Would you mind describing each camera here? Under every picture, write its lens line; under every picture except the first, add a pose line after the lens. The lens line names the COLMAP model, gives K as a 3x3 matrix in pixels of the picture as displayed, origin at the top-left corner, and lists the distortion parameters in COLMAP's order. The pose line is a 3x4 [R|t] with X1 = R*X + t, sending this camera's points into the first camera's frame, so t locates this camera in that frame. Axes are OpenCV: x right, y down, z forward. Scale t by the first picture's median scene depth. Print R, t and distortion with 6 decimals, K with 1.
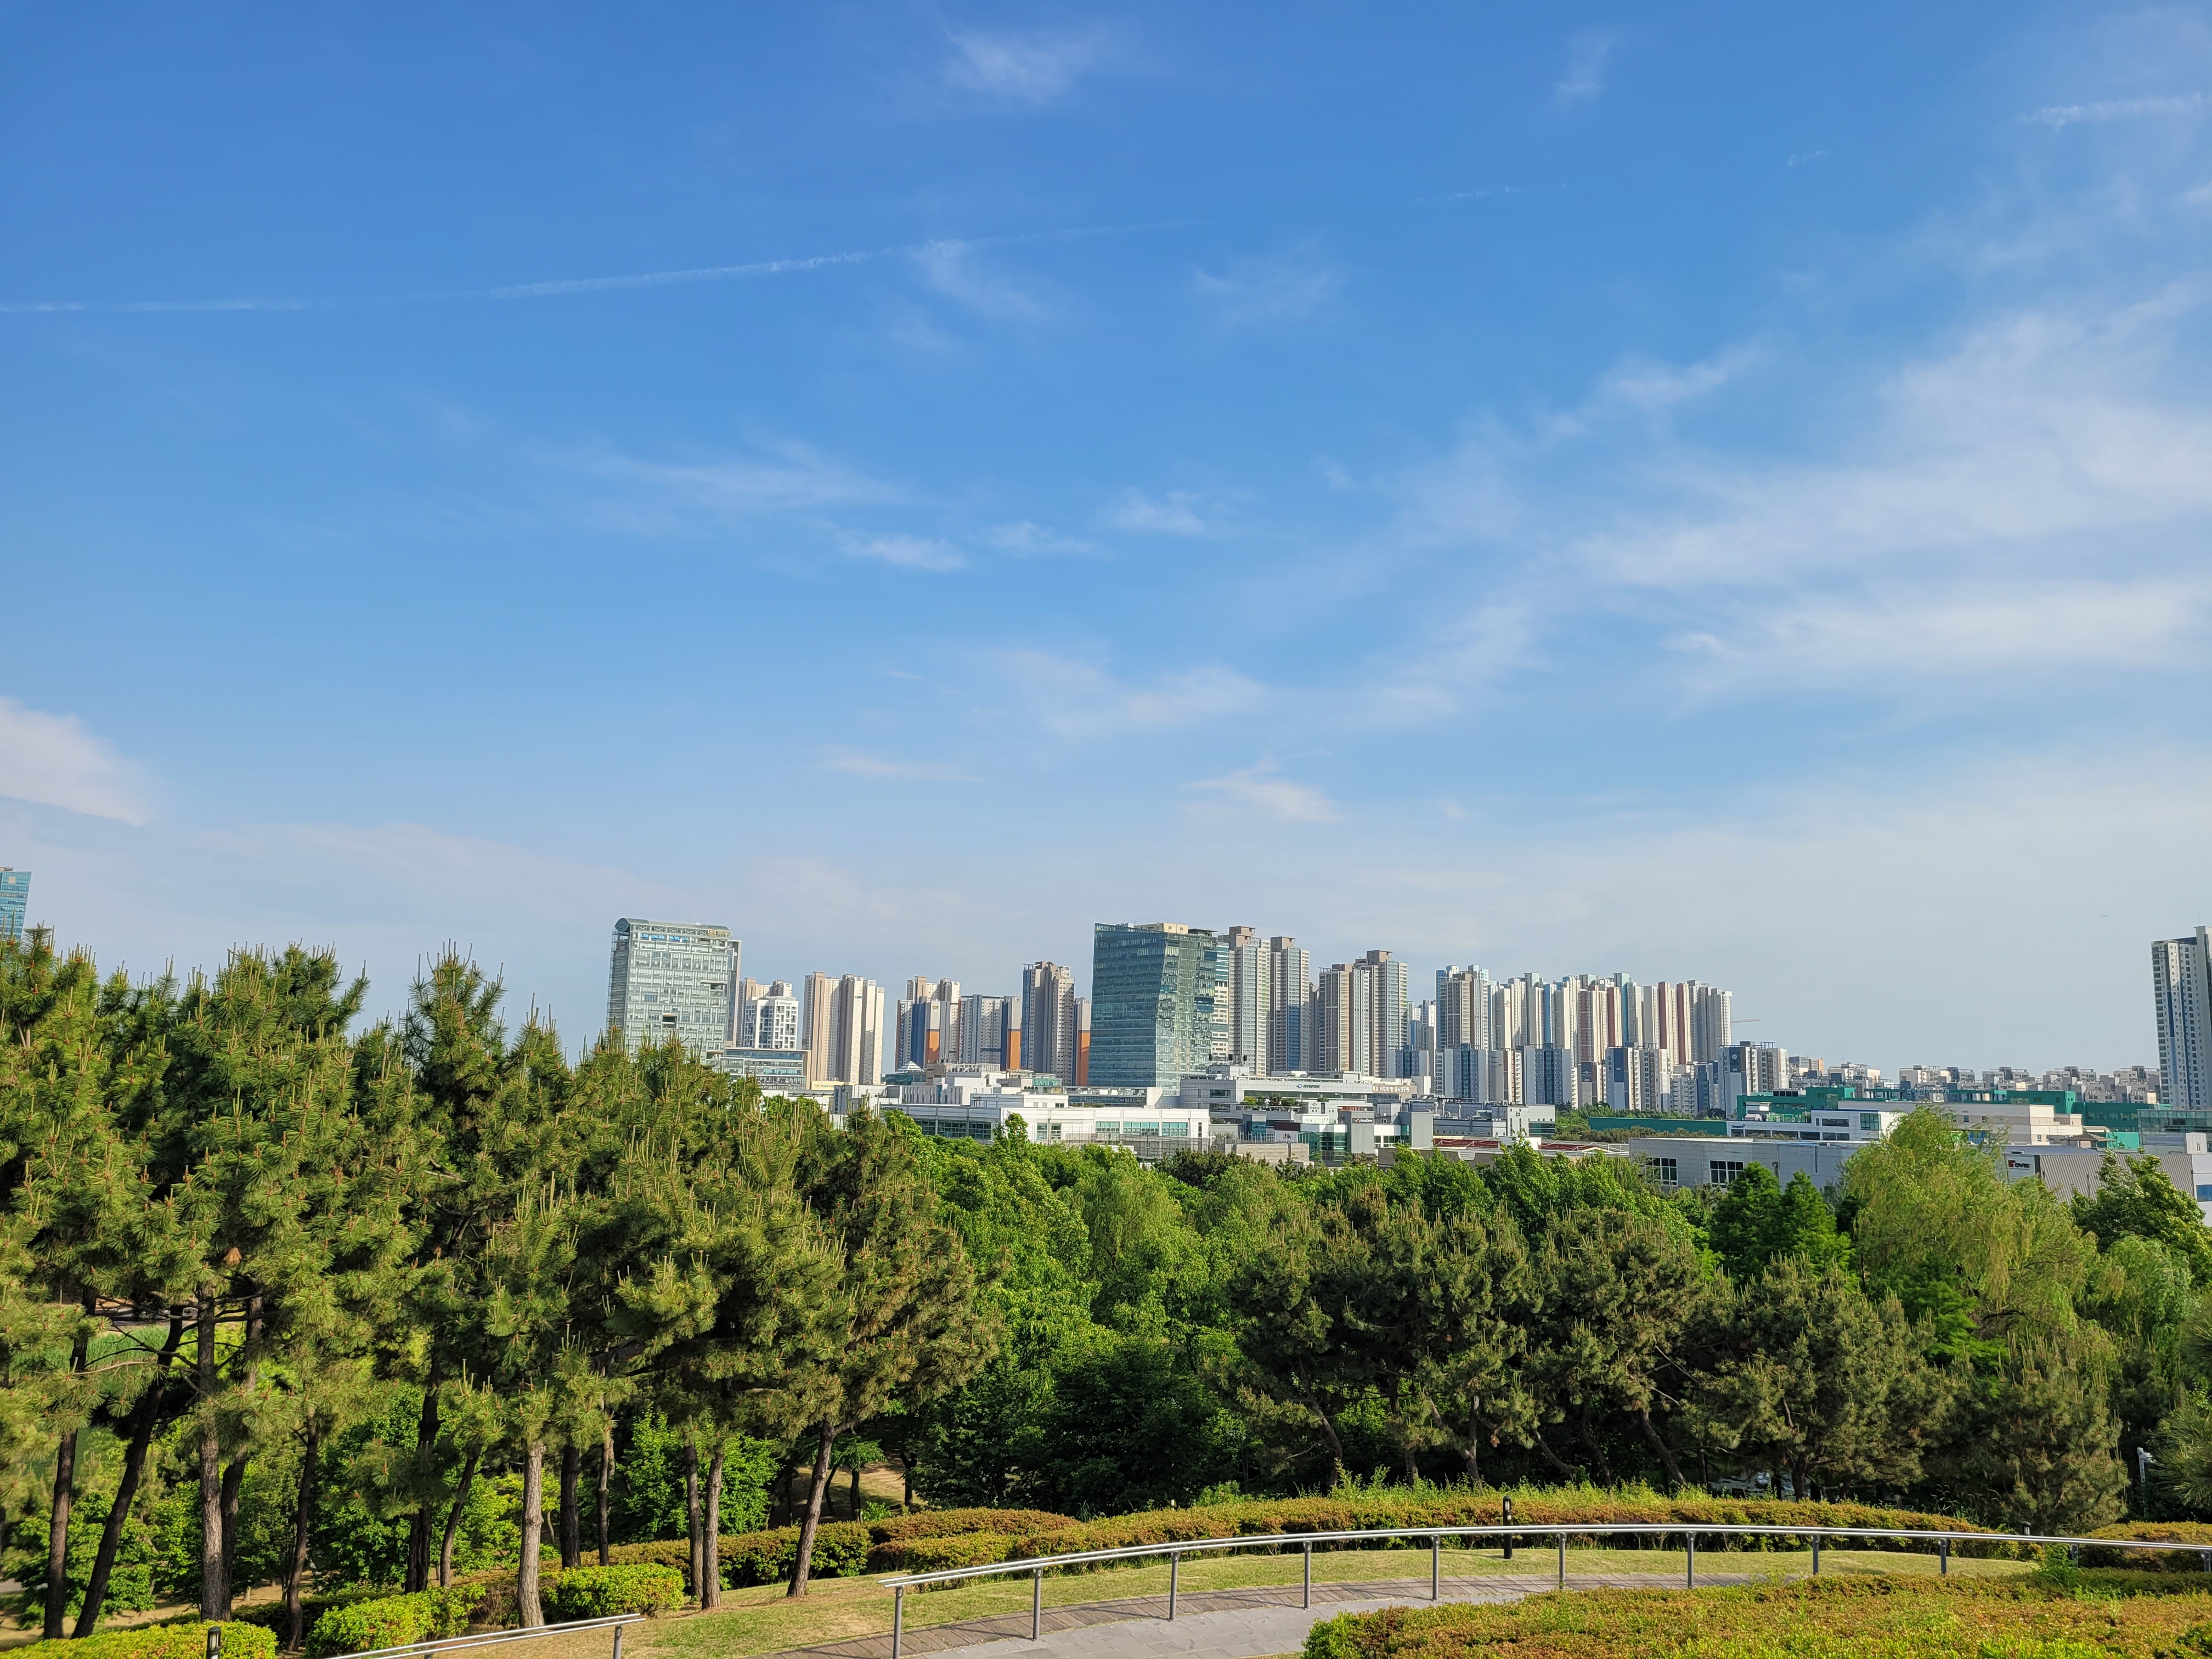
lens RADIAL K [[1667.5, 0, 1110.6], [0, 1667.5, 844.2], [0, 0, 1]] dist [0.051116, -0.035254]
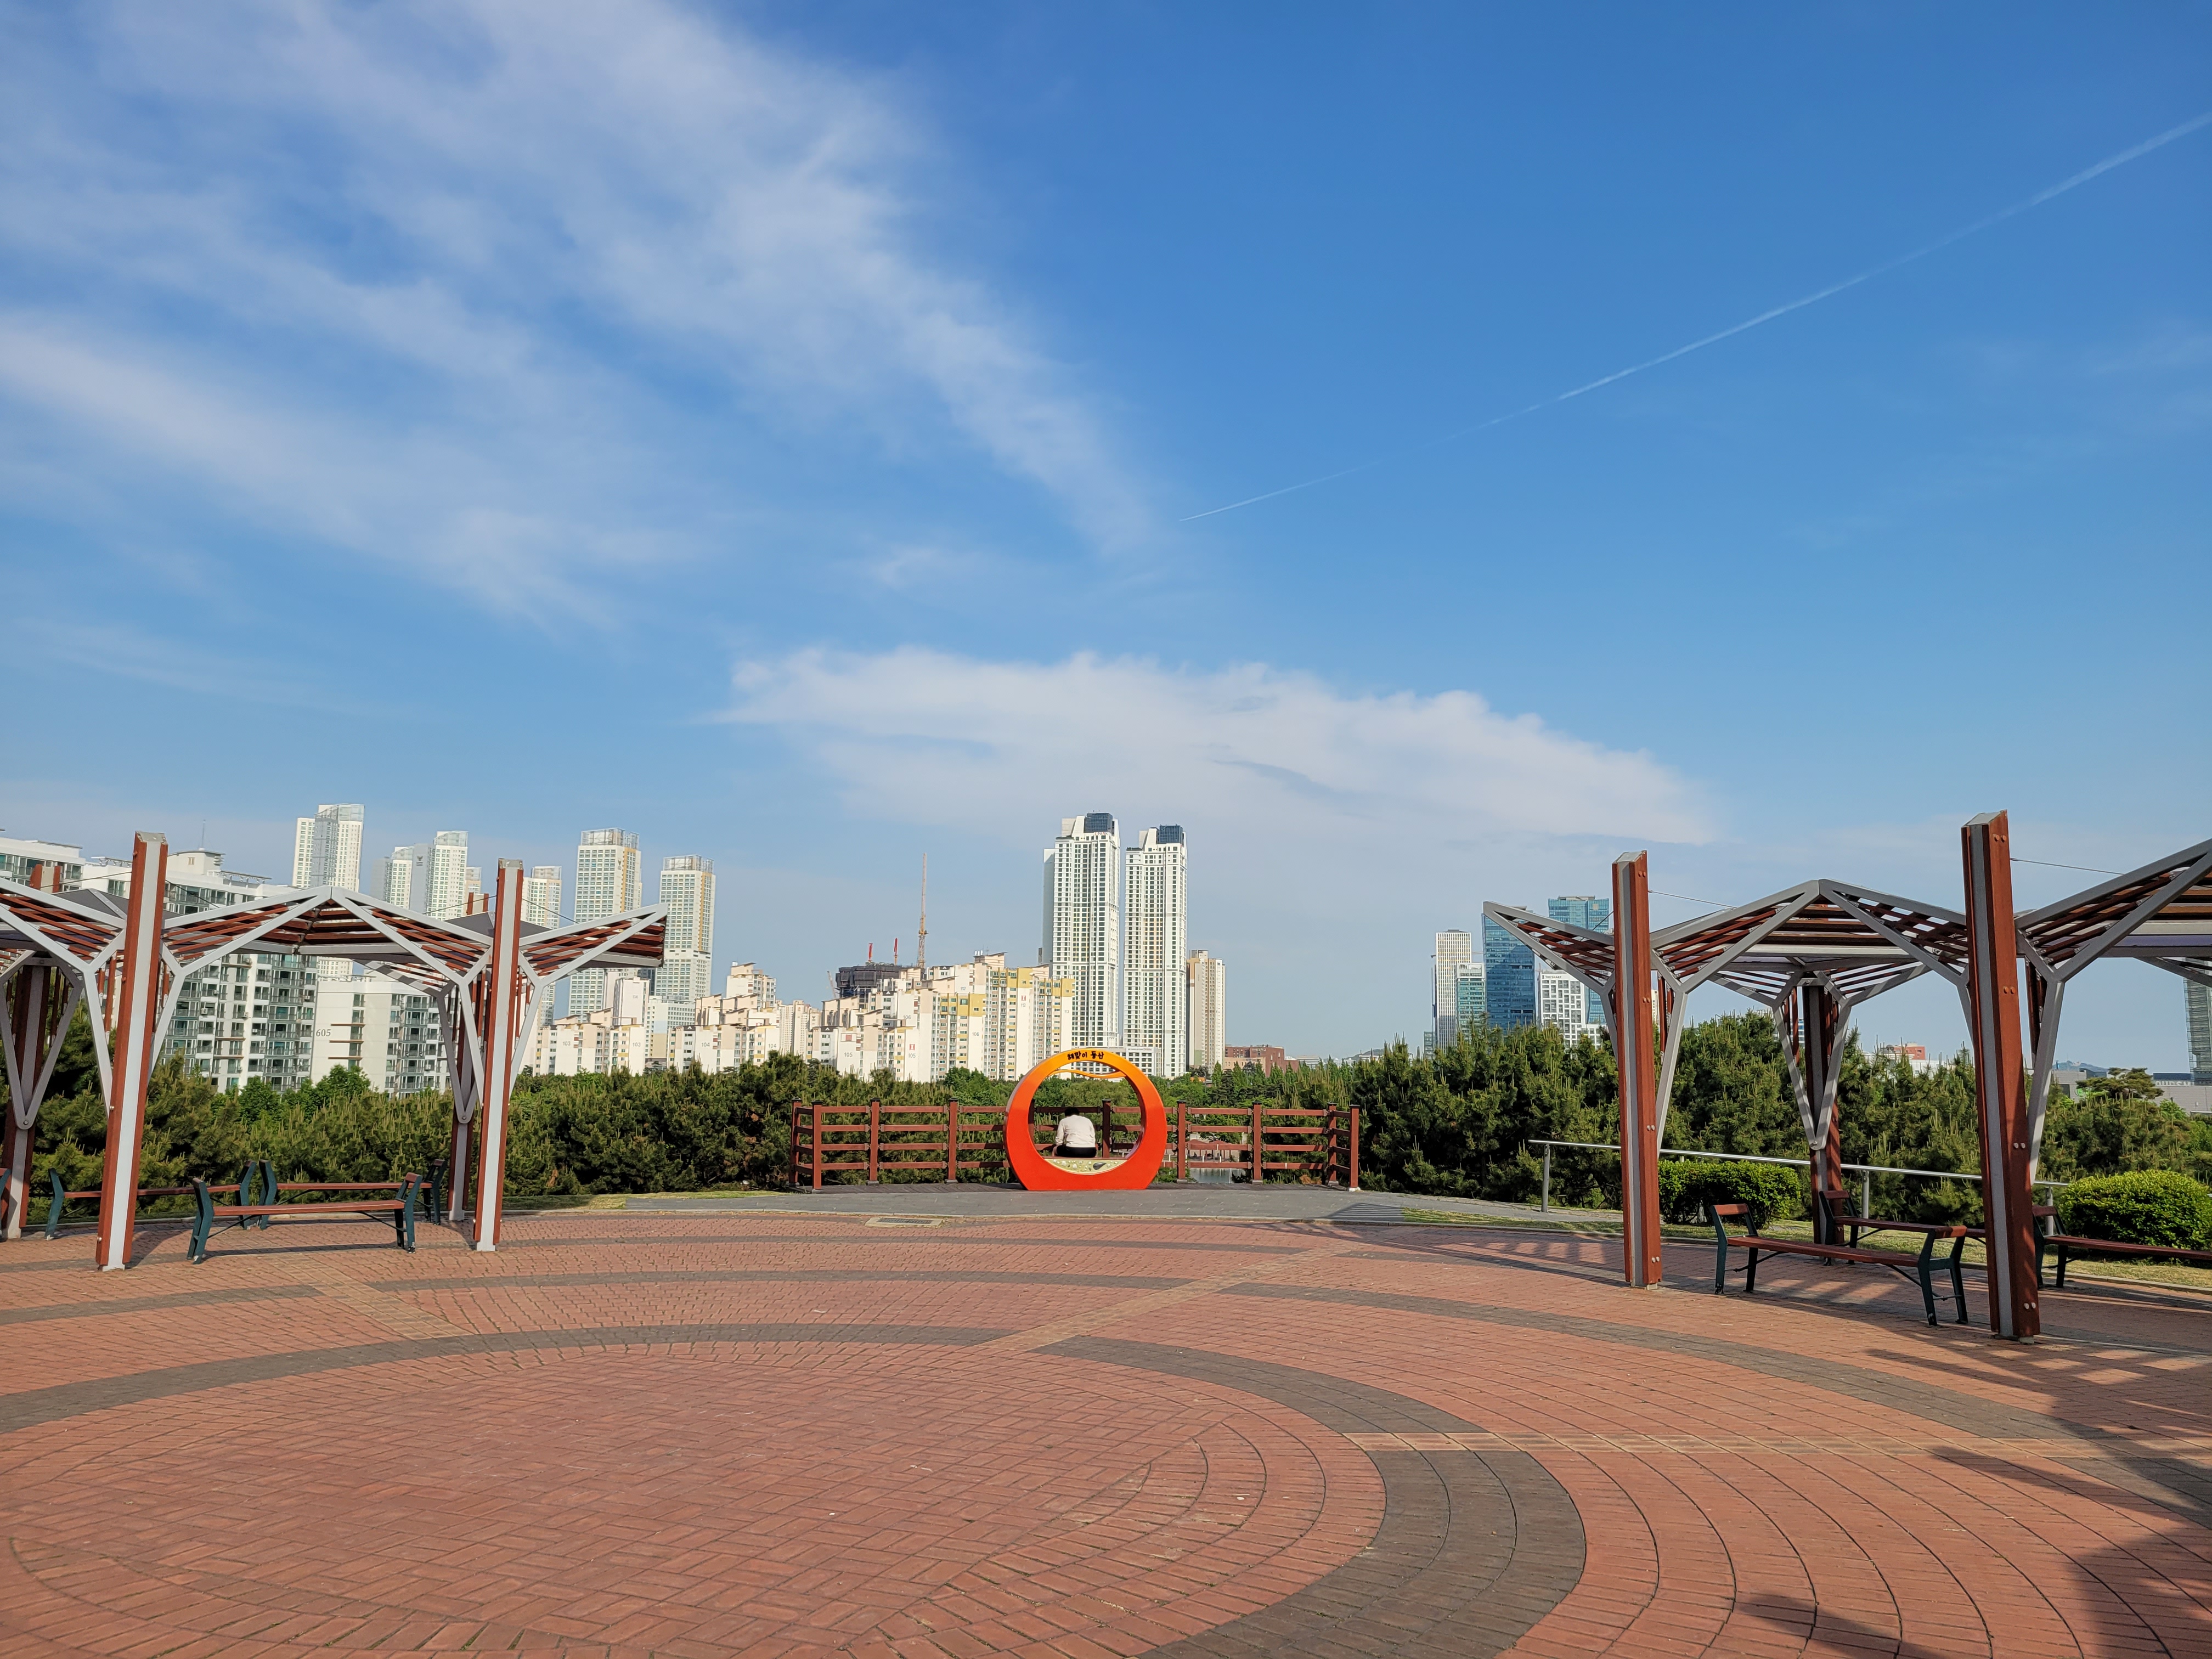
lens RADIAL K [[1667.5, 0, 1110.6], [0, 1667.5, 844.2], [0, 0, 1]] dist [0.051116, -0.035254]
pose [[0.648160, -0.110958, -0.753377, 0.563324], [0.112344, 0.992435, -0.049513, -0.129686], [0.753171, -0.052545, 0.655723, -0.878288]]
